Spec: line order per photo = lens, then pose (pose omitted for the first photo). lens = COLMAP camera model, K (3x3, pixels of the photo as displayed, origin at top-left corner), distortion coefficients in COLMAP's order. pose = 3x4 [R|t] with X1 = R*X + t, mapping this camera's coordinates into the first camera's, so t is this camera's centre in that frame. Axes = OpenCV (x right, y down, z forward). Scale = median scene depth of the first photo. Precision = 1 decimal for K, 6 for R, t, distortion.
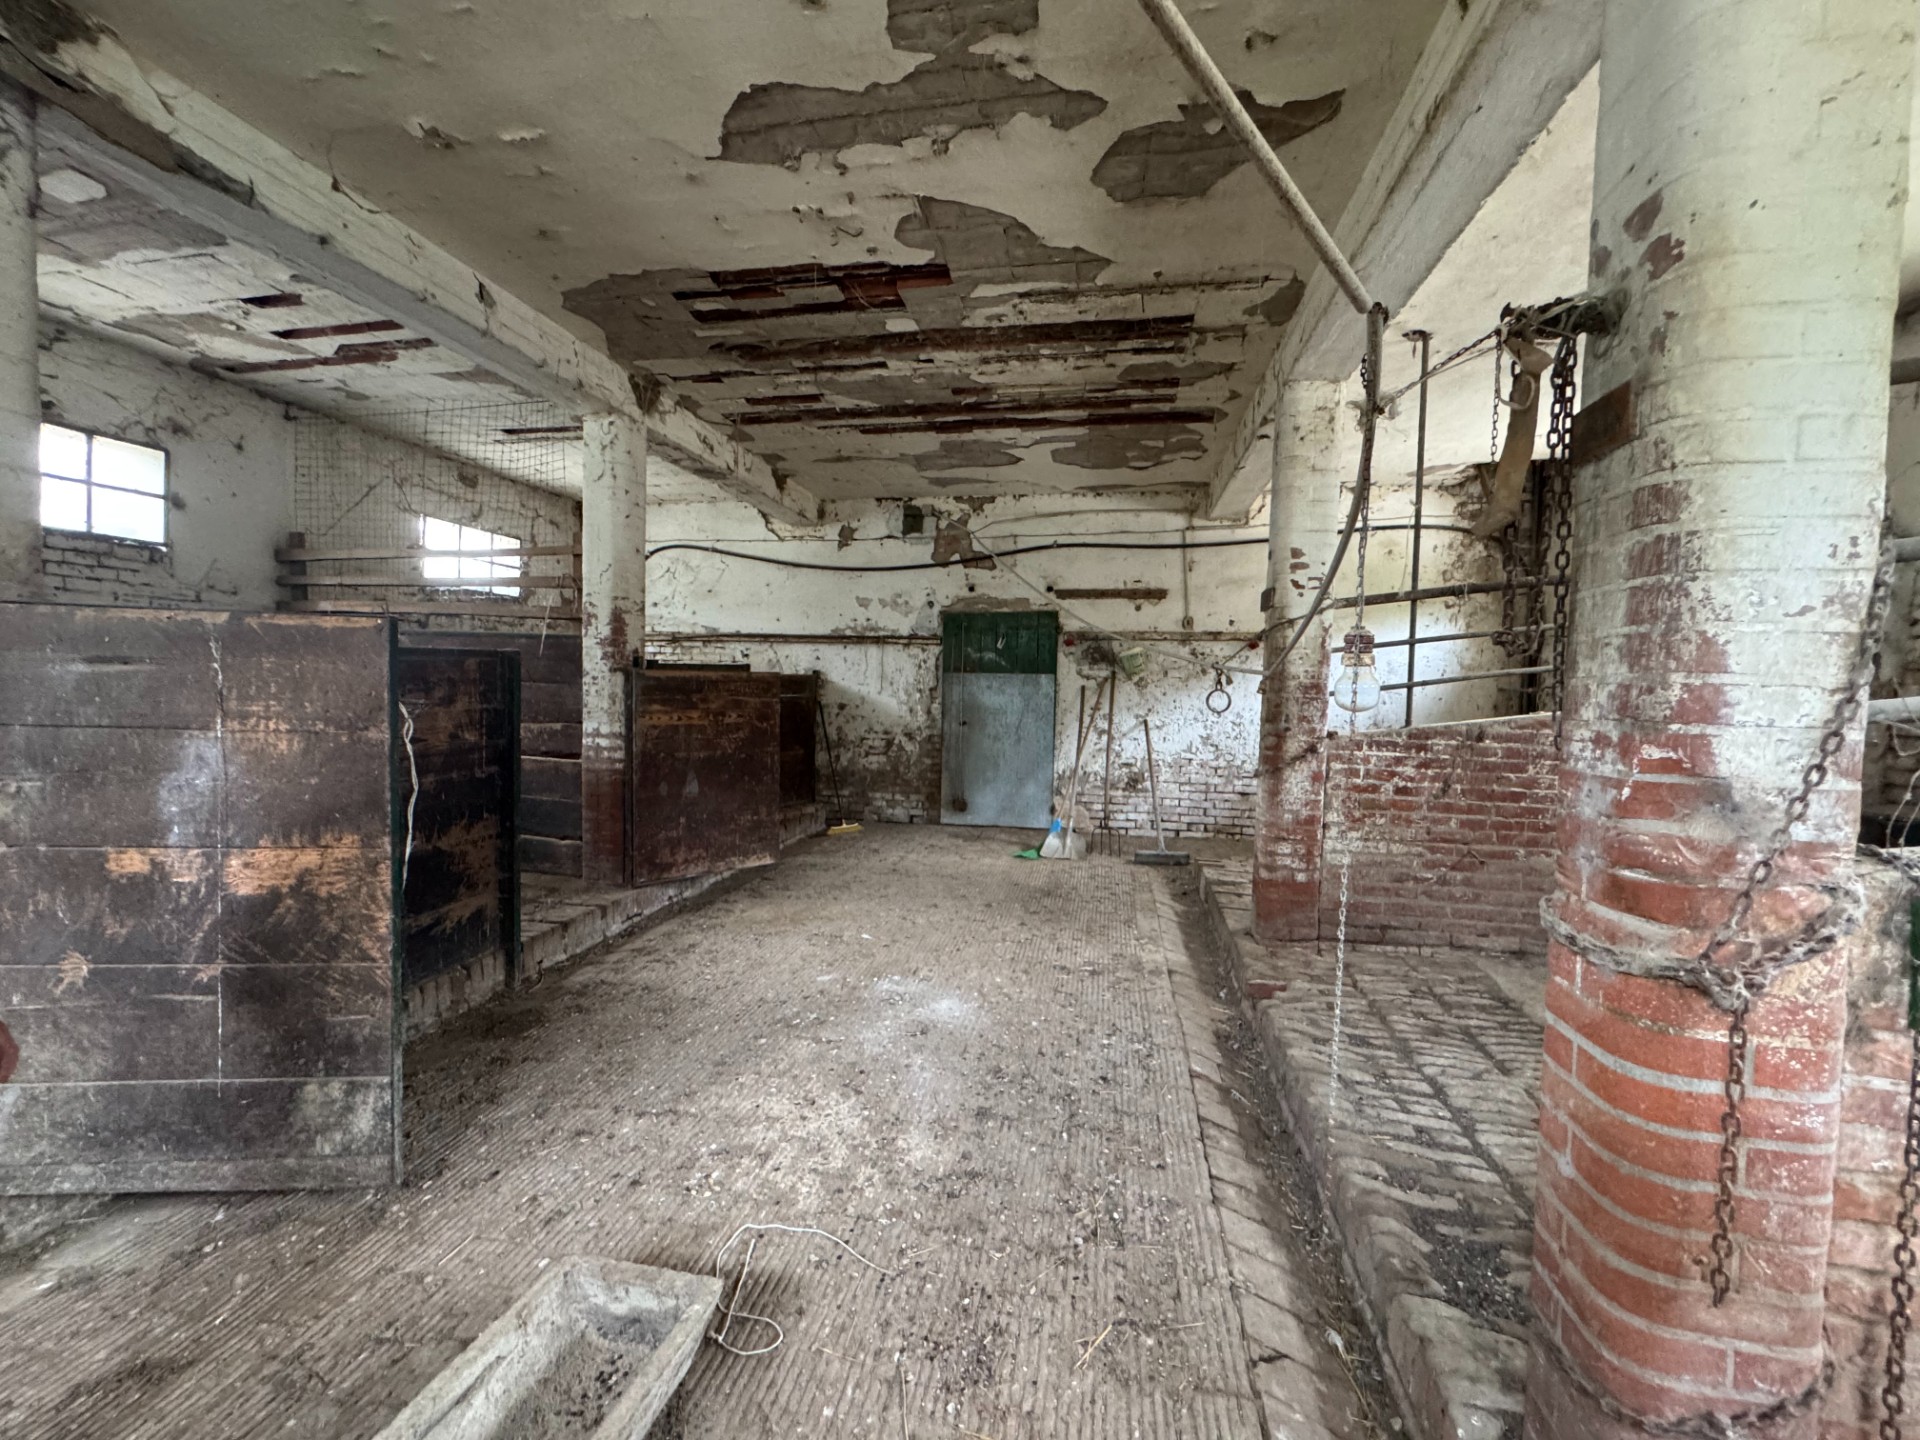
lens RADIAL K [[767.3, 0, 959.2], [0, 767.3, 717.7], [0, 0, 1]] dist [-0.002533, 0.000422]
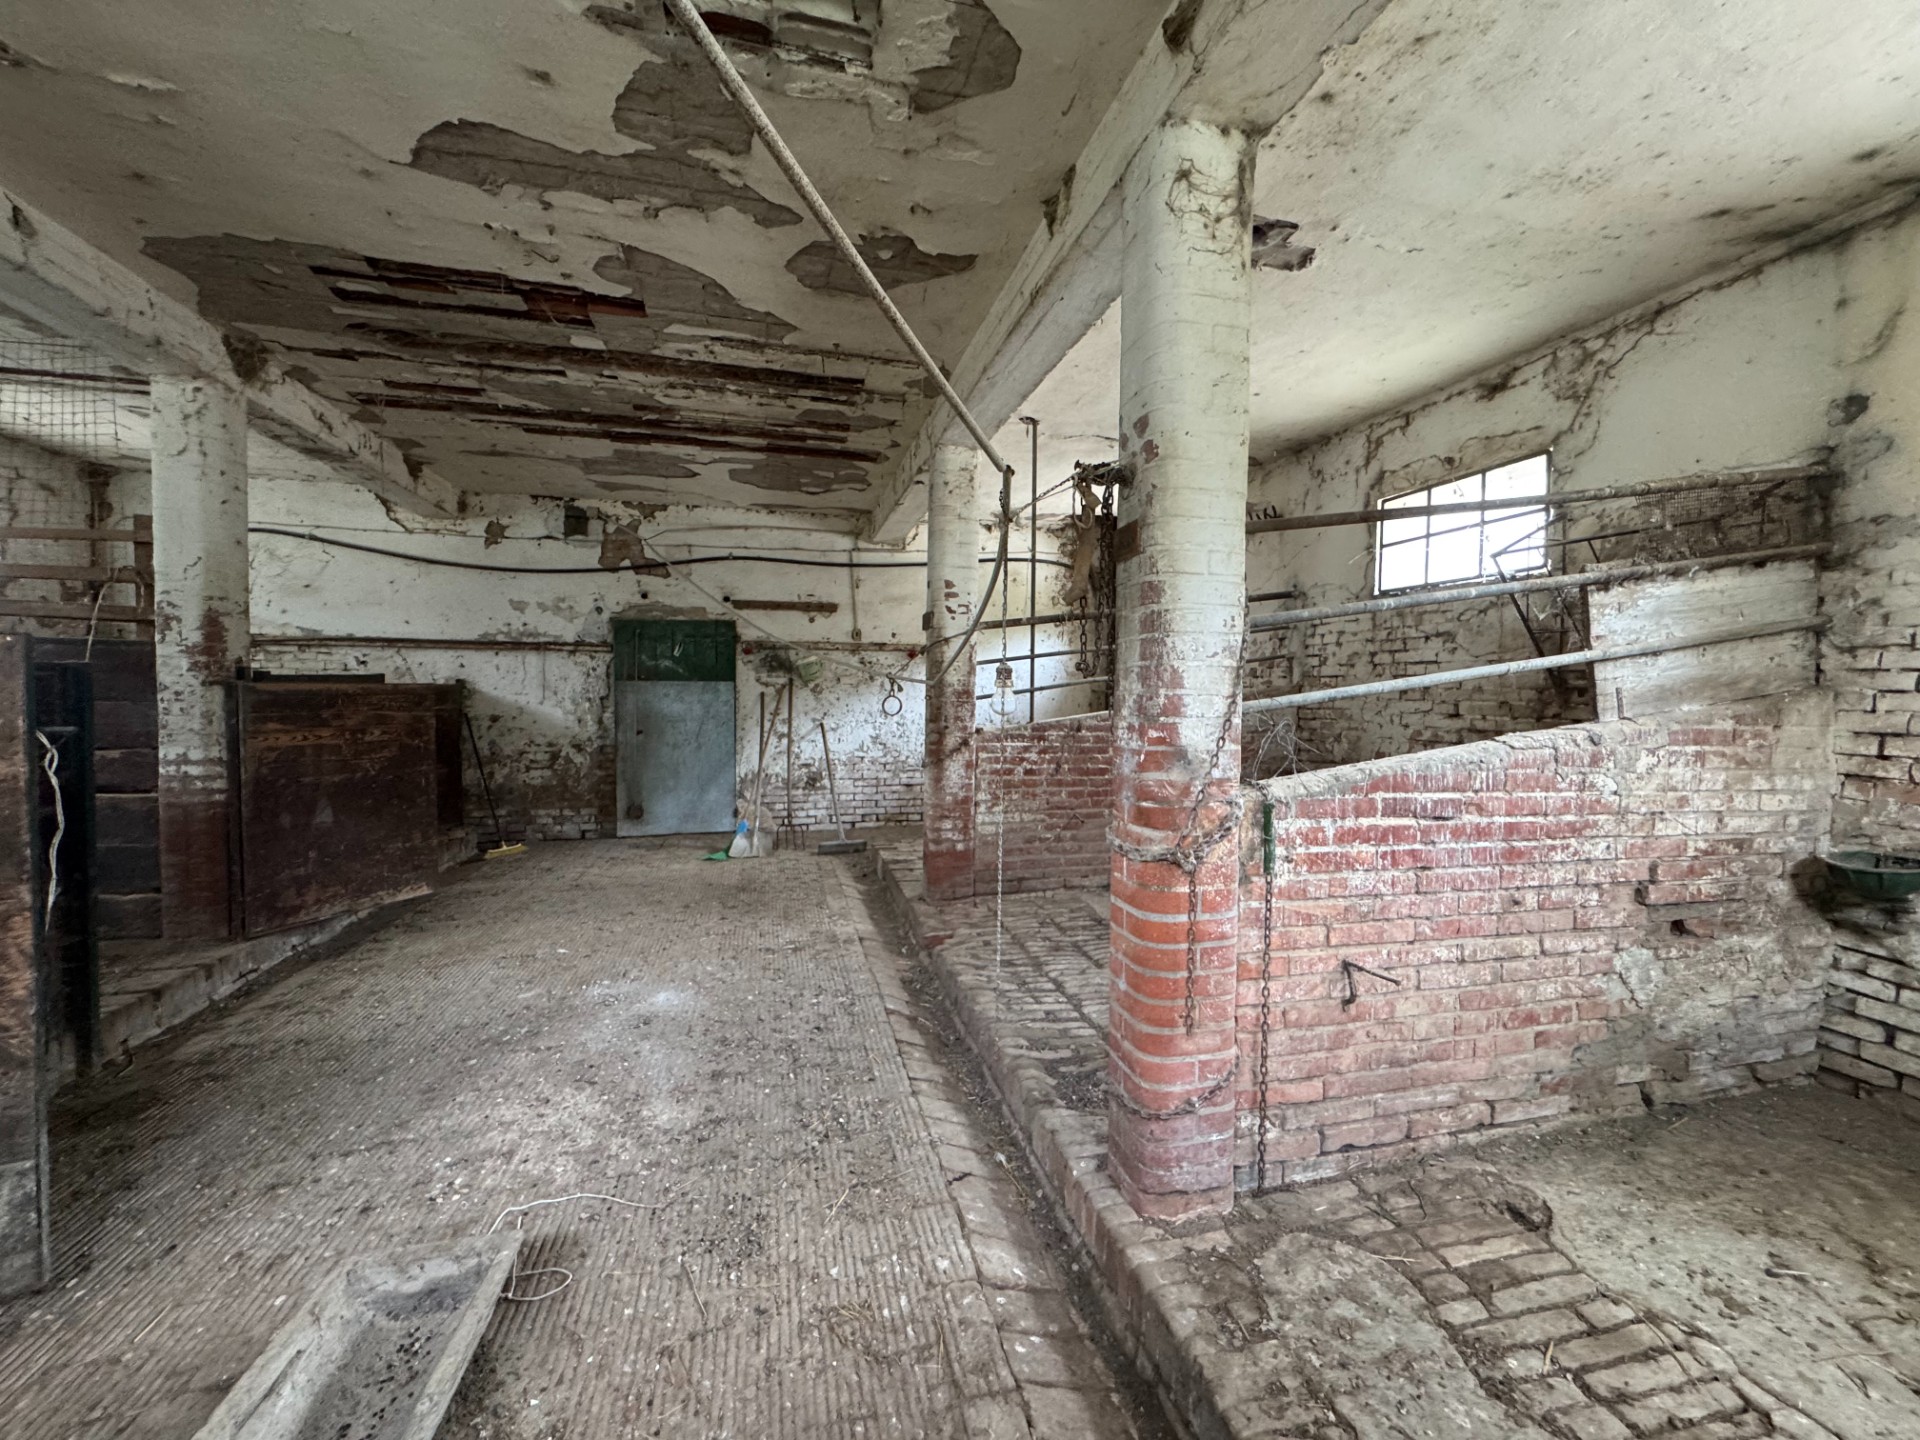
lens RADIAL K [[767.3, 0, 957.1], [0, 767.3, 718.2], [0, 0, 1]] dist [-0.002533, 0.000422]
pose [[0.907191, -0.028574, 0.419747, -0.080715], [0.030013, 0.999544, 0.003177, -0.003157], [-0.419647, 0.009716, 0.907635, -0.137174]]
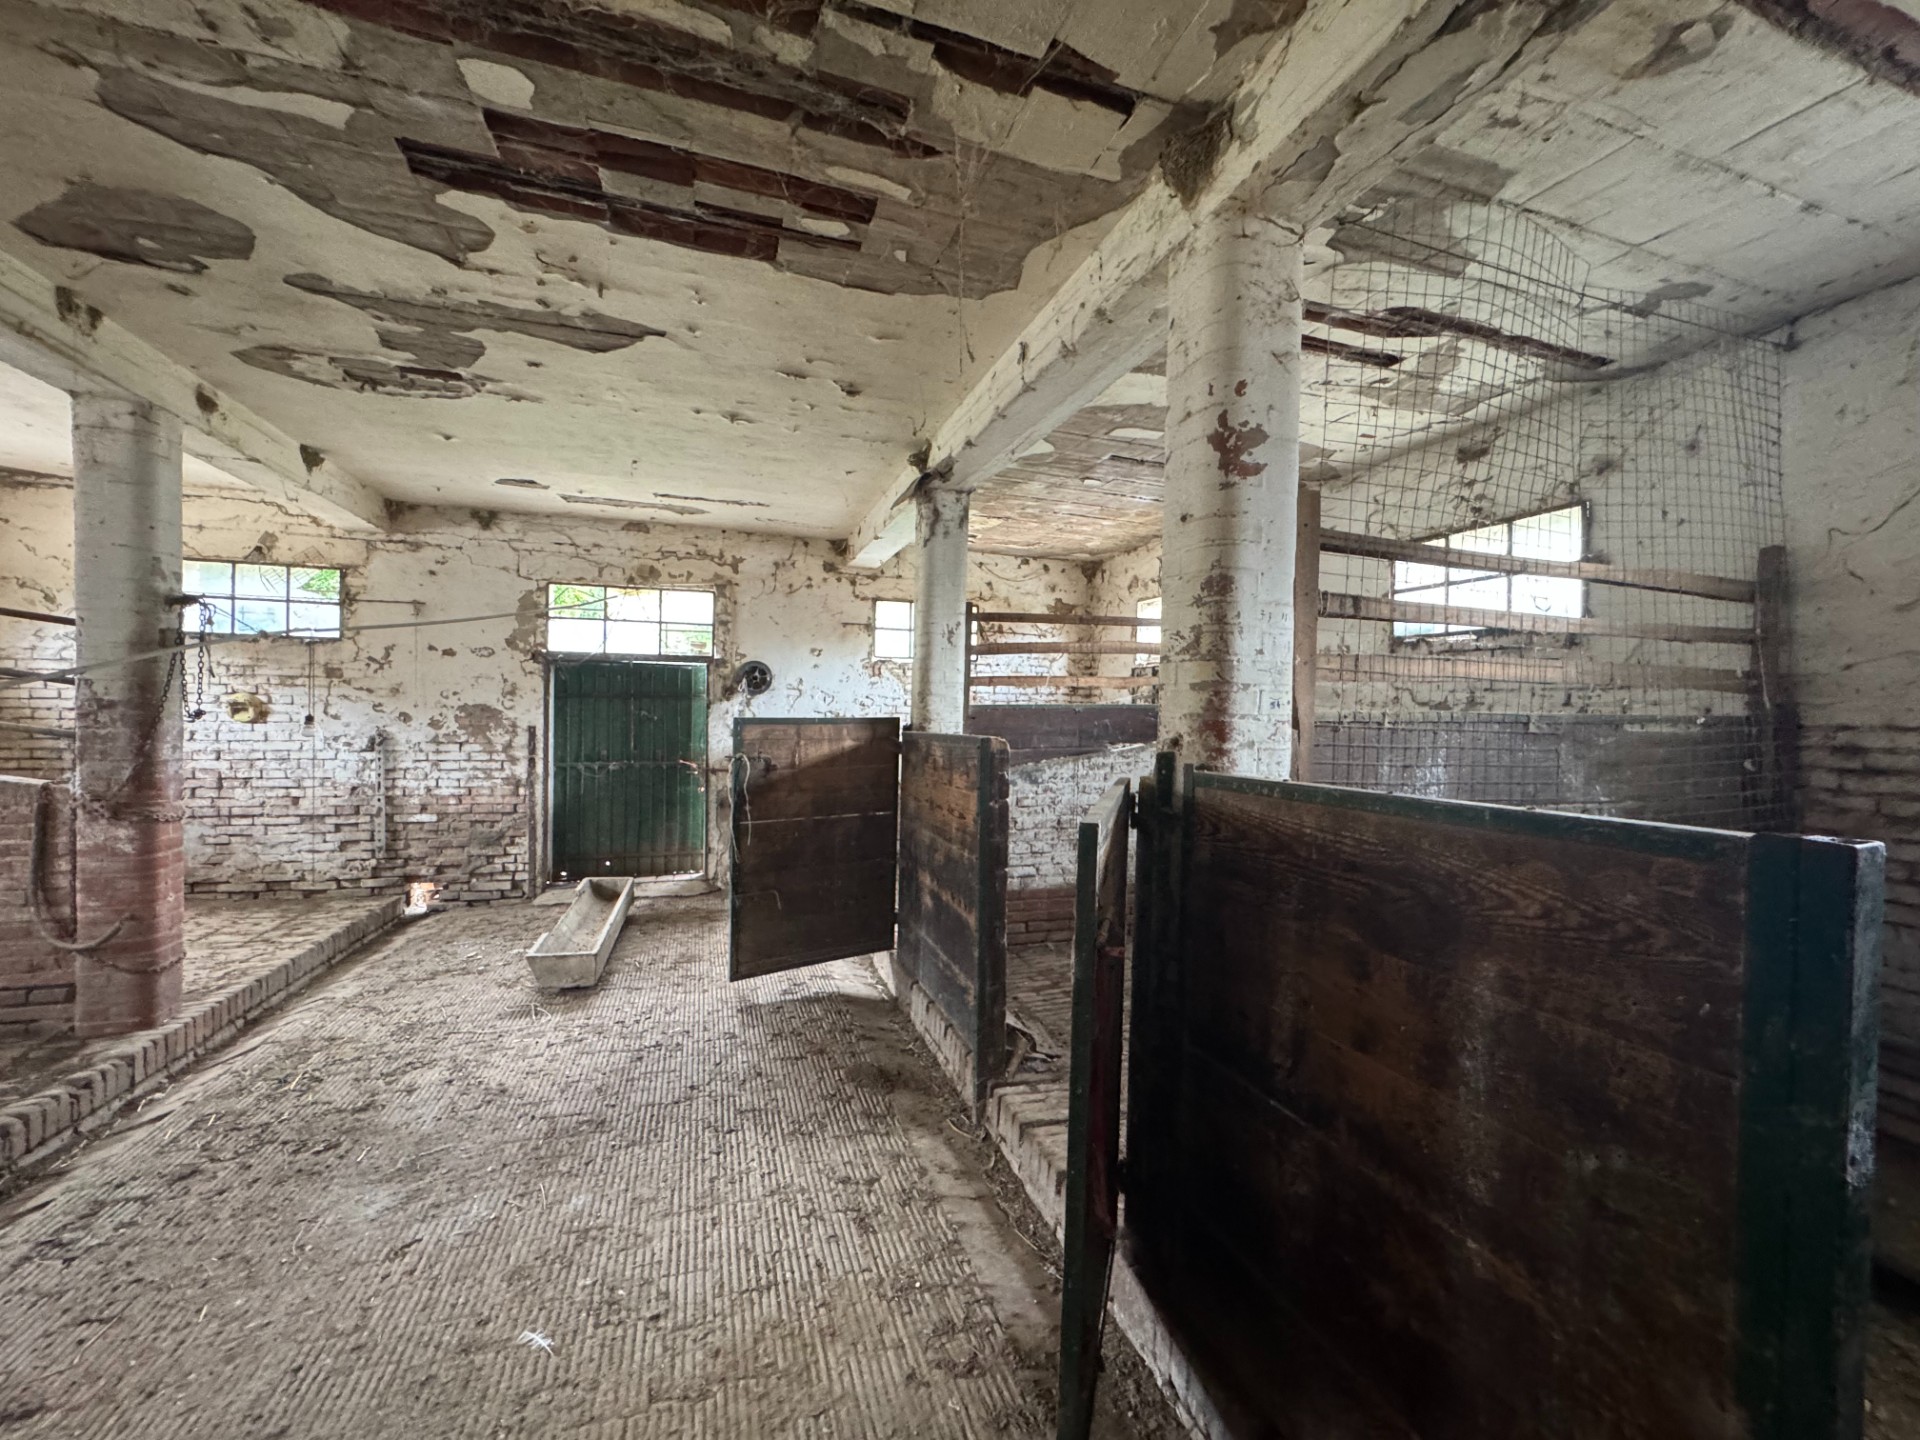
lens RADIAL K [[767.3, 0, 951.9], [0, 767.3, 716.0], [0, 0, 1]] dist [-0.002533, 0.000422]
pose [[-0.873047, -0.040667, -0.485938, -0.121738], [-0.071656, 0.996398, 0.045352, -0.156224], [0.482343, 0.074415, -0.872816, 1.818509]]
